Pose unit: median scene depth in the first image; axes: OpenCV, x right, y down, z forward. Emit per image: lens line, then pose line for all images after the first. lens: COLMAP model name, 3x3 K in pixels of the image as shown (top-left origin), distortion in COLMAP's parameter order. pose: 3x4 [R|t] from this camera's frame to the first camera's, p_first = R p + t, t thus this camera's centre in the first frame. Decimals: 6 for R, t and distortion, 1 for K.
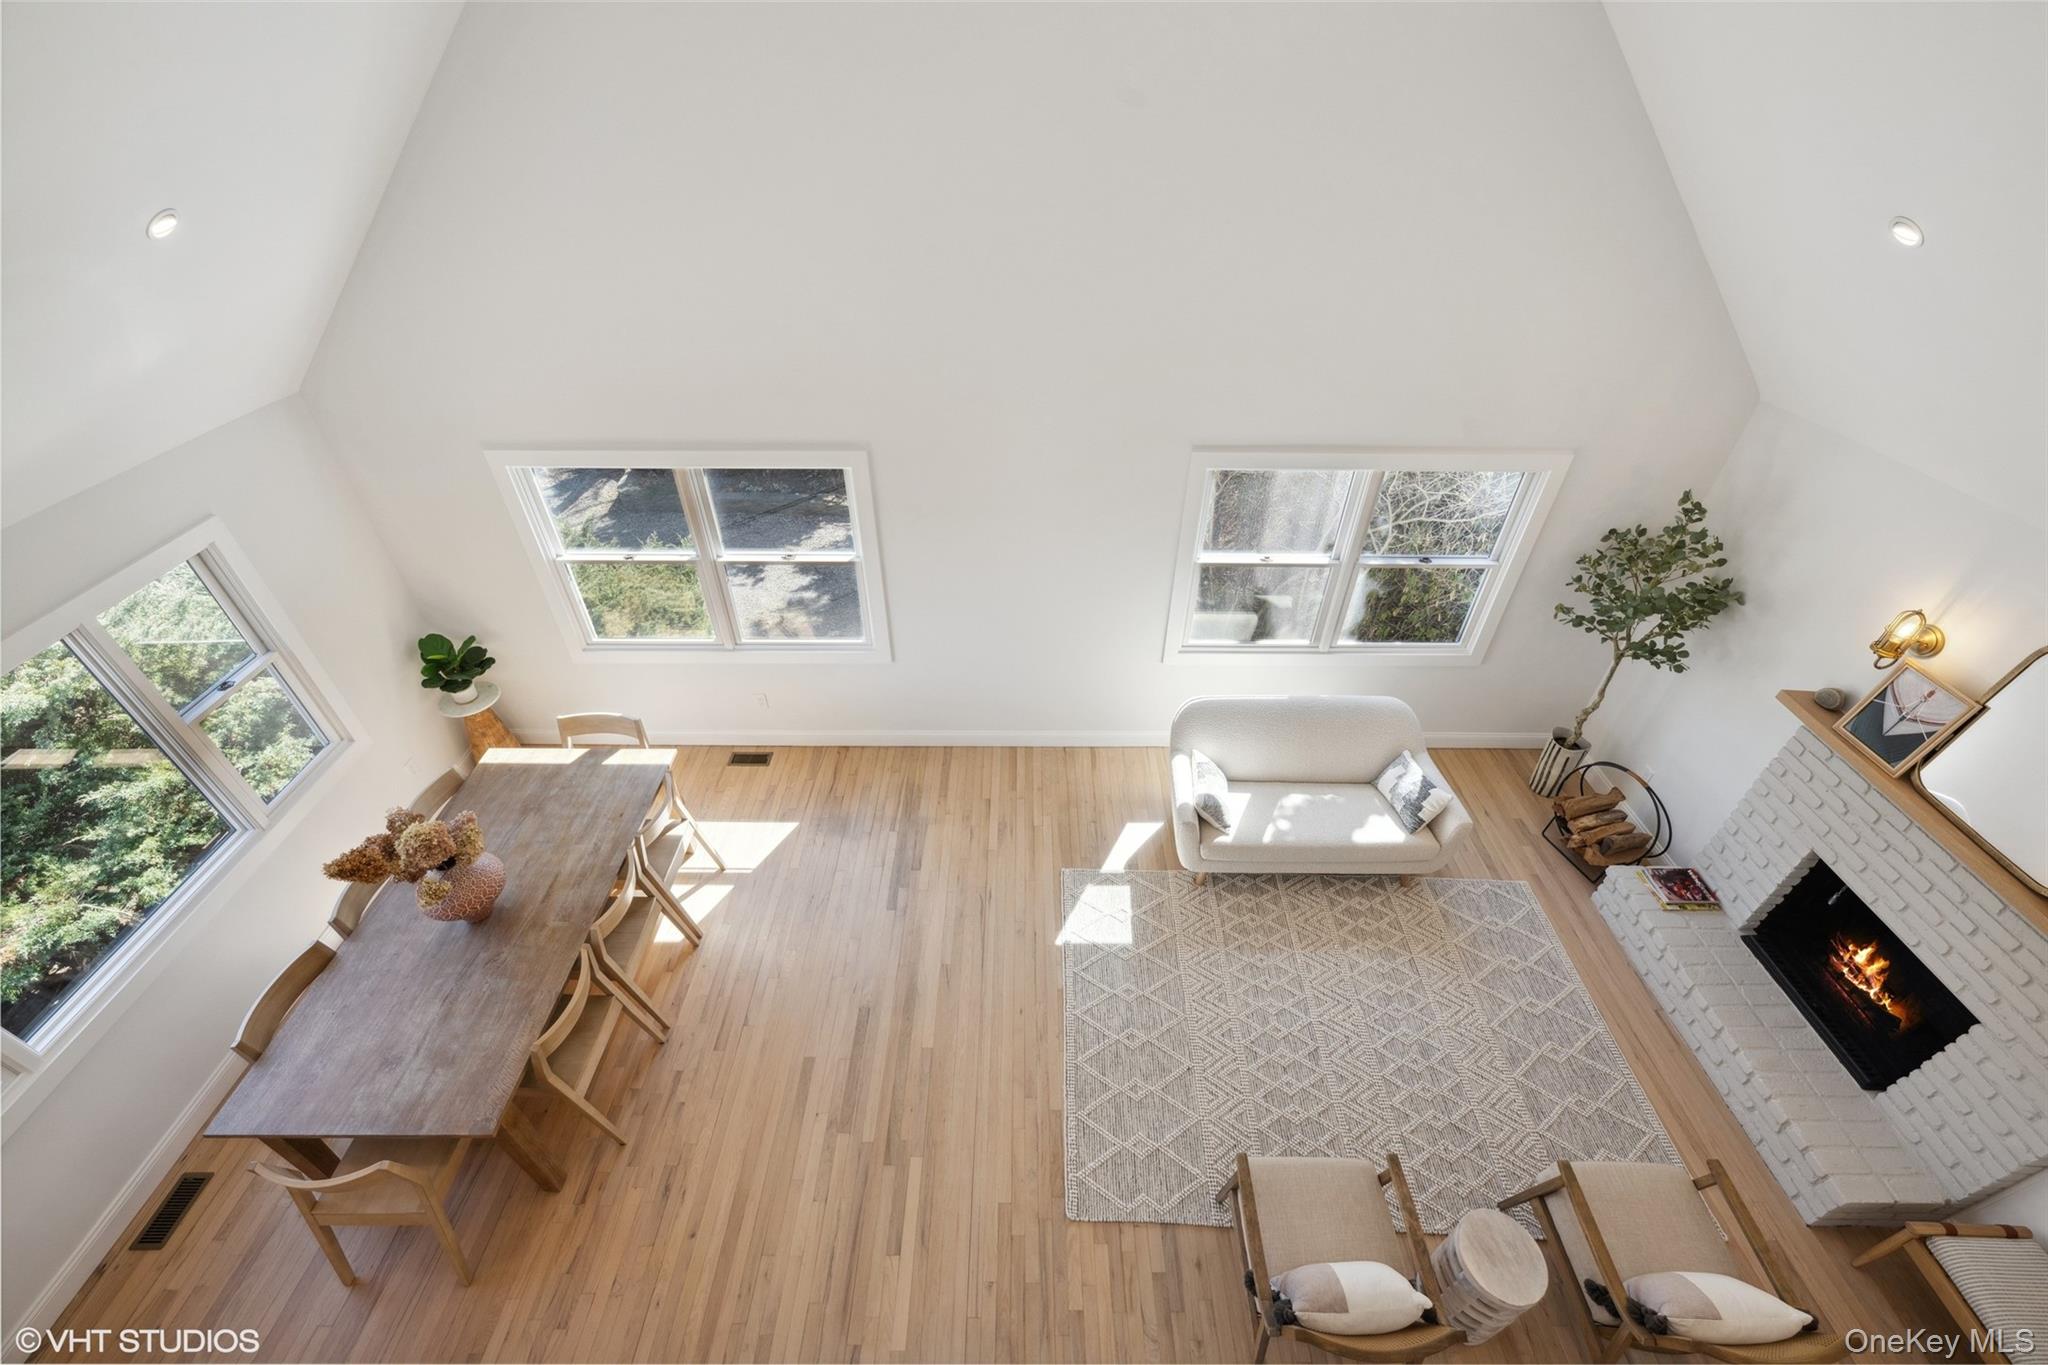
lens RADIAL K [[819.9, 0, 1022.2], [0, 819.9, 691.3], [0, 0, 1]] dist [-0.002528, 0.000388]
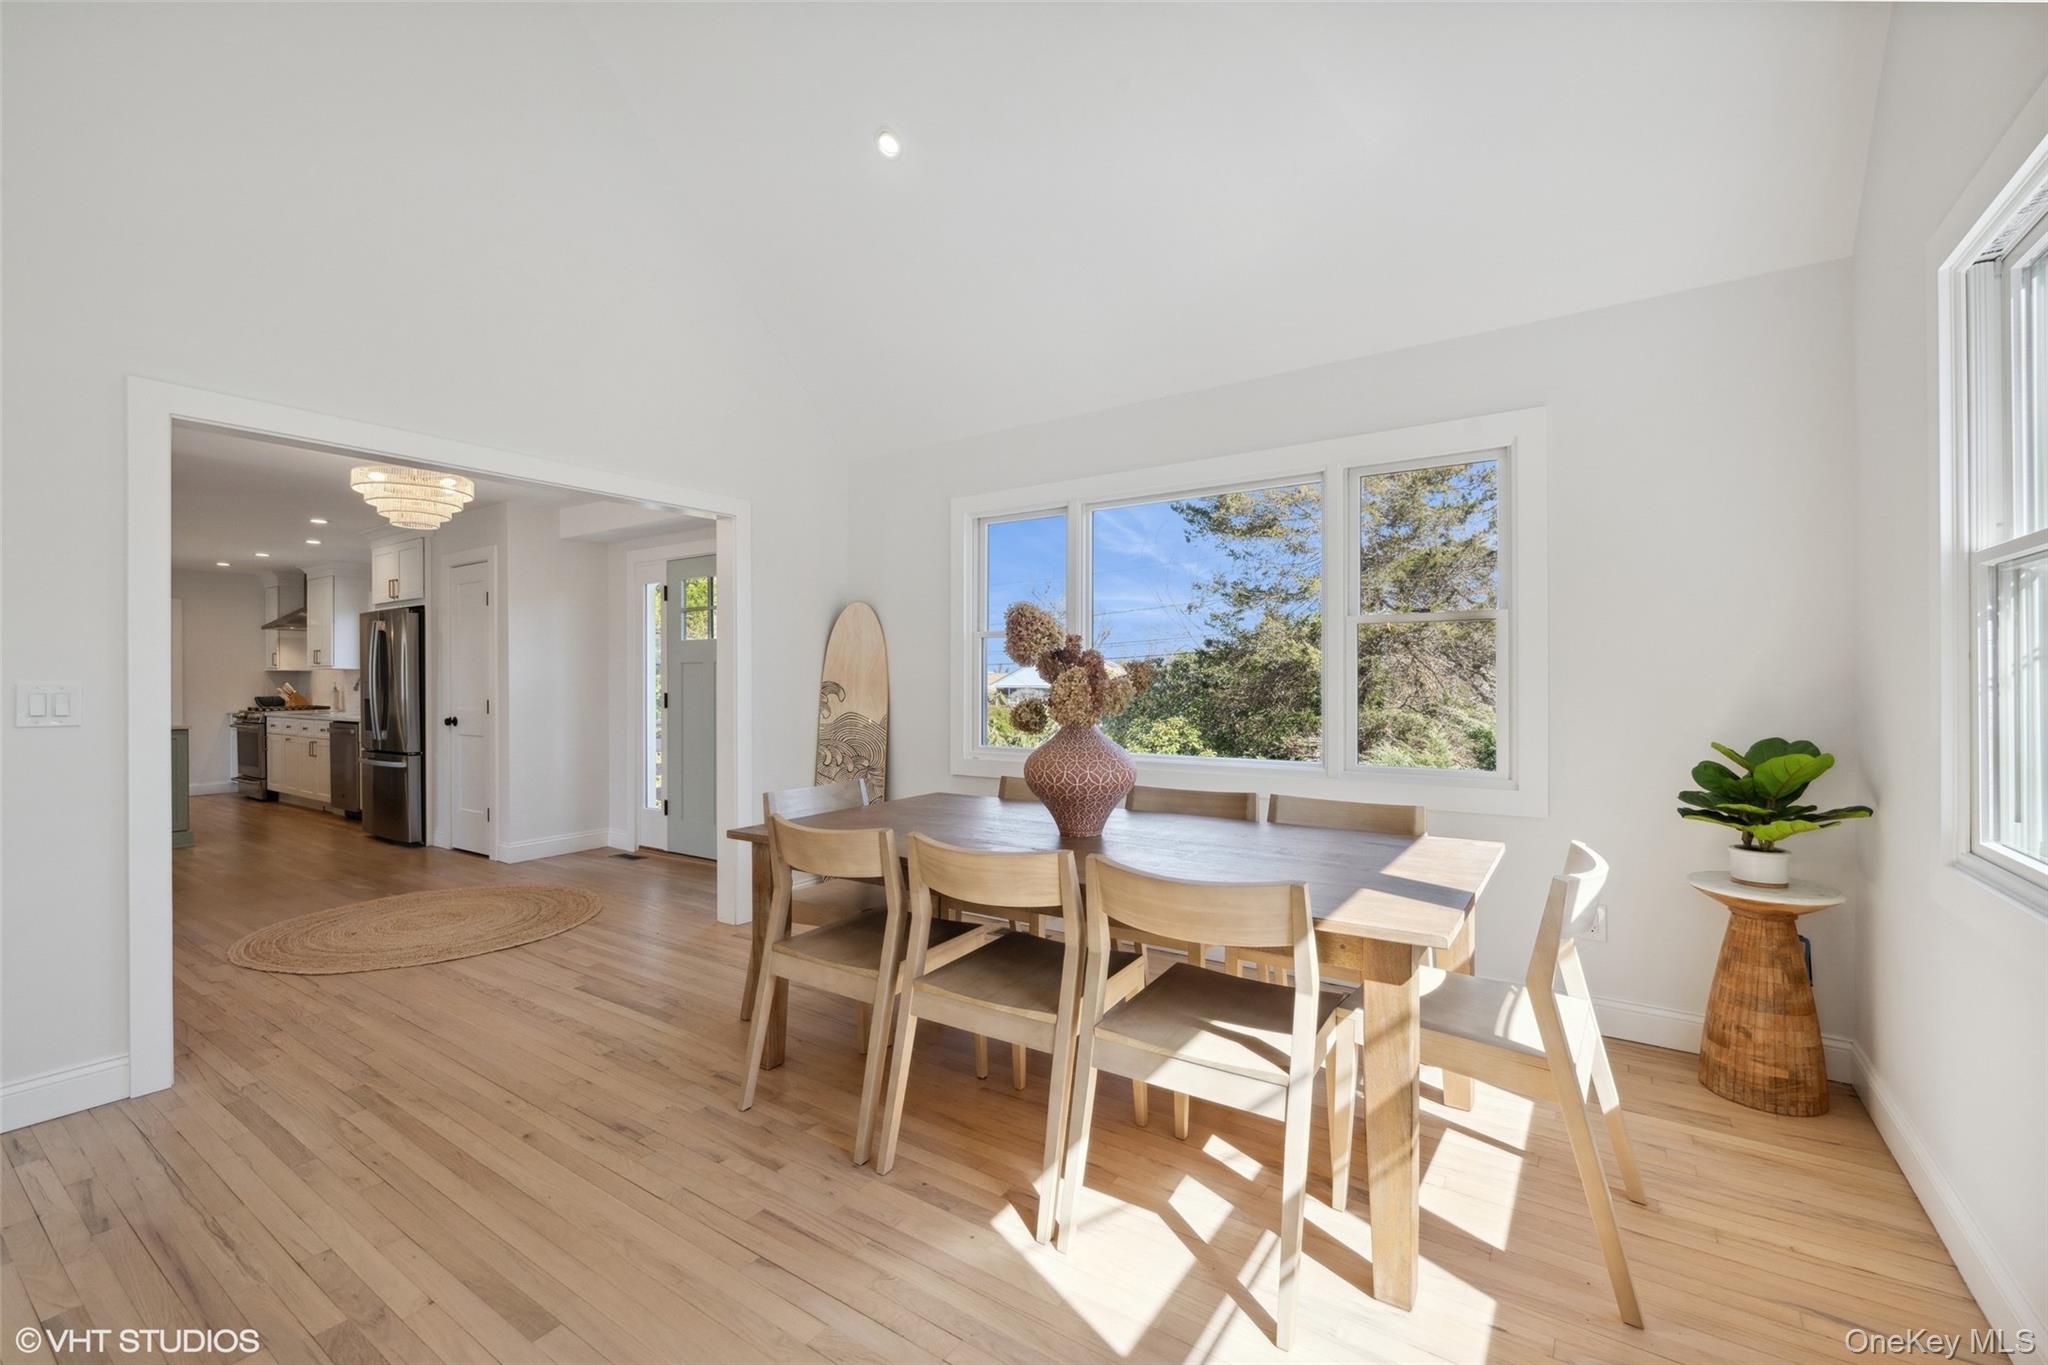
lens RADIAL K [[859.6, 0, 1023.2], [0, 859.6, 676.0], [0, 0, 1]] dist [-0.002456, -0.000241]
pose [[-0.559375, -0.004257, -0.828904, -0.055282], [-0.519052, 0.781465, 0.346262, -0.061055], [0.646285, 0.623935, -0.439342, 1.306766]]
